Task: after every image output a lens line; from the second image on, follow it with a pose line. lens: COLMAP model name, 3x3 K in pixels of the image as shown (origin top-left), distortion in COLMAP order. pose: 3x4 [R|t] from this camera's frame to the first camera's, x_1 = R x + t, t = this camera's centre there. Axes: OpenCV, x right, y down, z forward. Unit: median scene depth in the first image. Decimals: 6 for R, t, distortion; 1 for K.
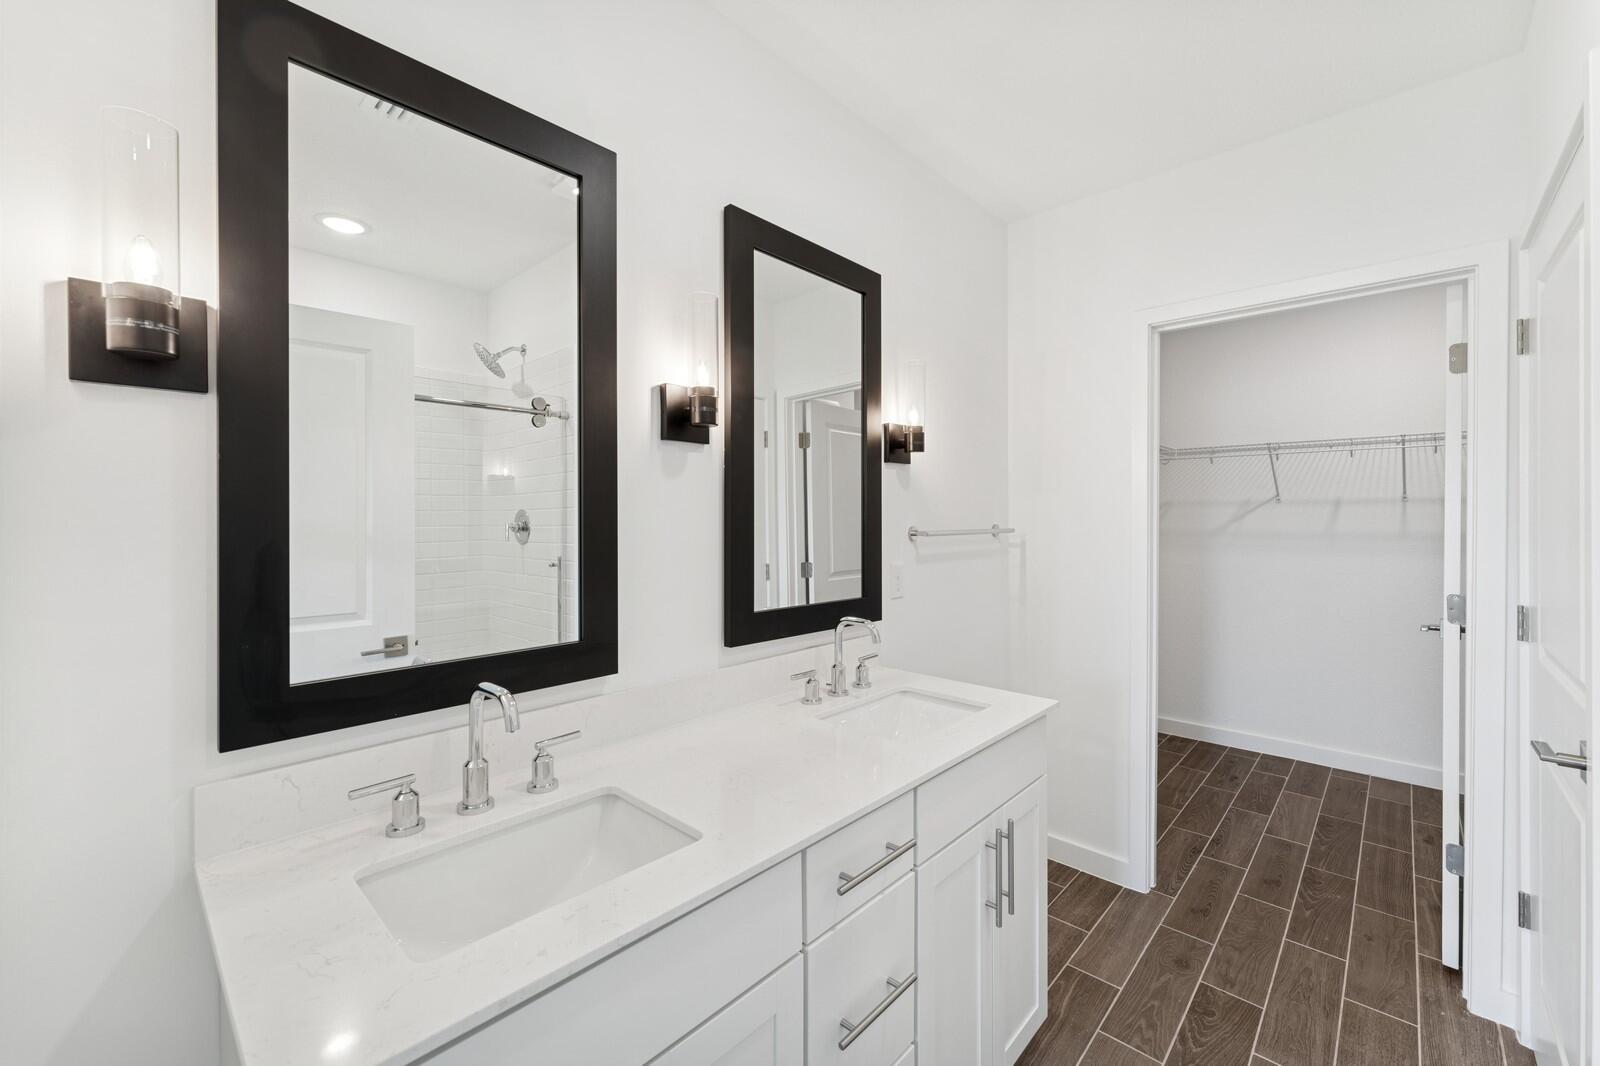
lens RADIAL K [[655.0, 0, 802.2], [0, 655.0, 524.9], [0, 0, 1]] dist [0.002897, 0.000059]
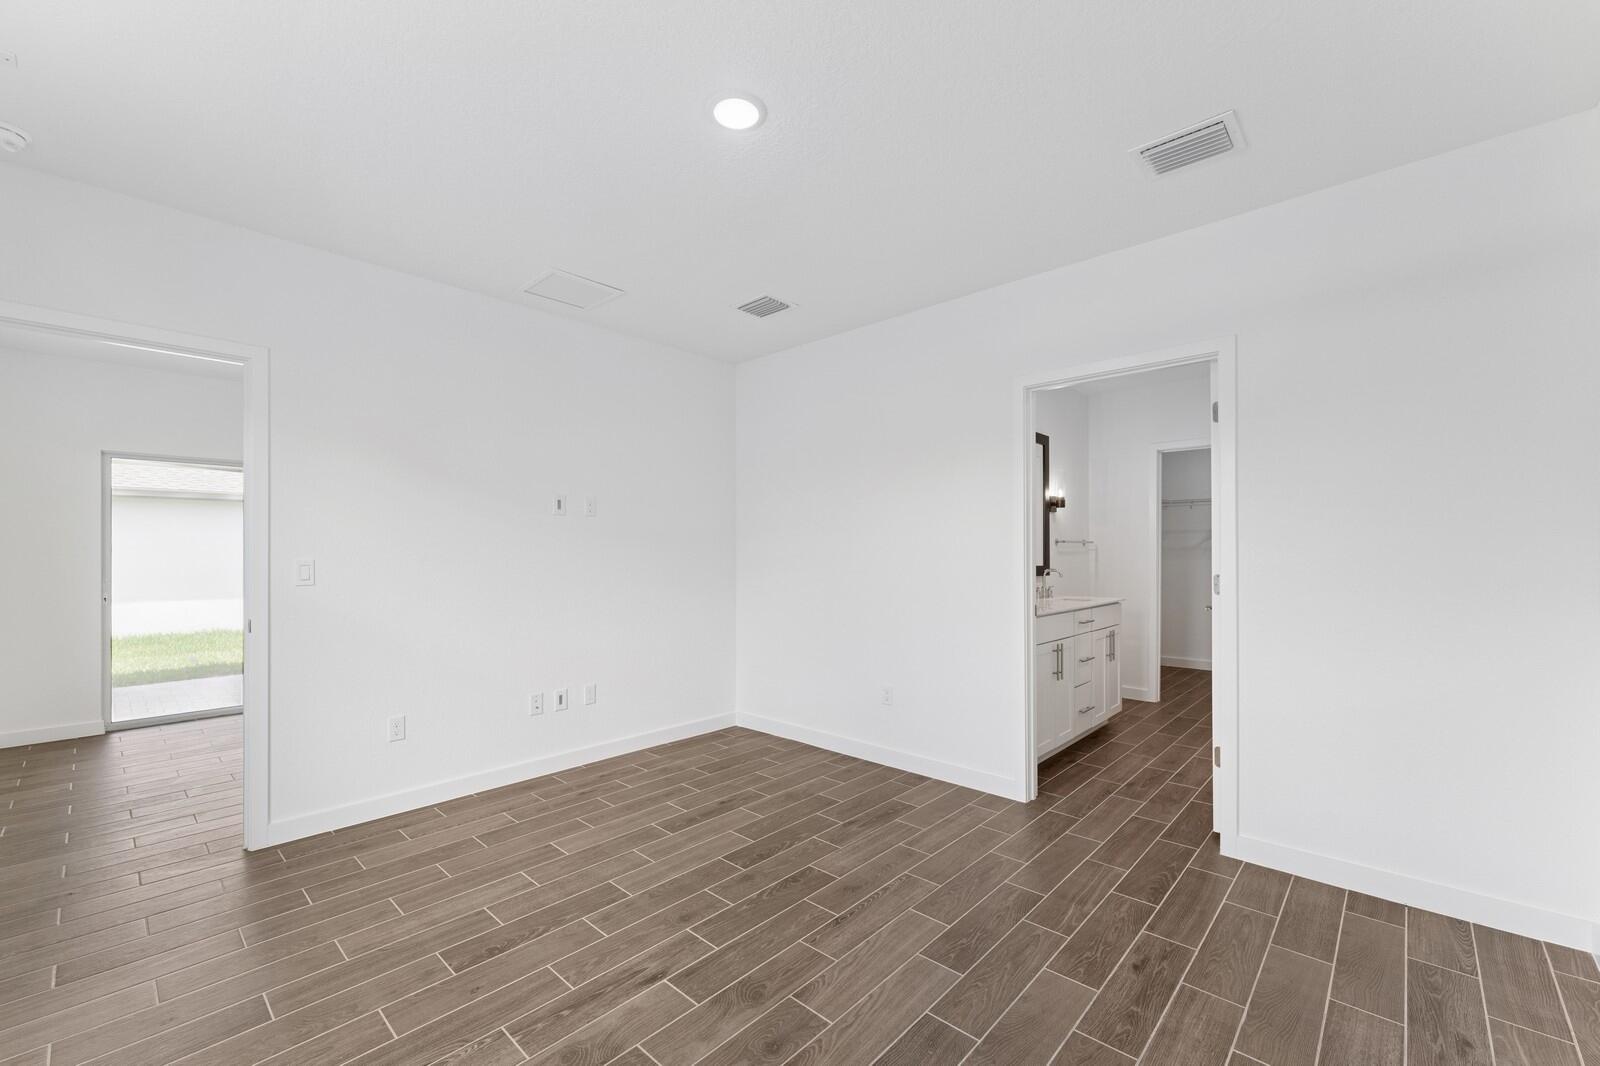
lens RADIAL K [[660.4, 0, 793.2], [0, 660.4, 546.5], [0, 0, 1]] dist [0.012877, 0.000154]
pose [[0.999954, 0.006881, -0.006689, -0.626265], [-0.006978, 0.999869, -0.014574, 0.059382], [0.006588, 0.014620, 0.999871, -1.140473]]
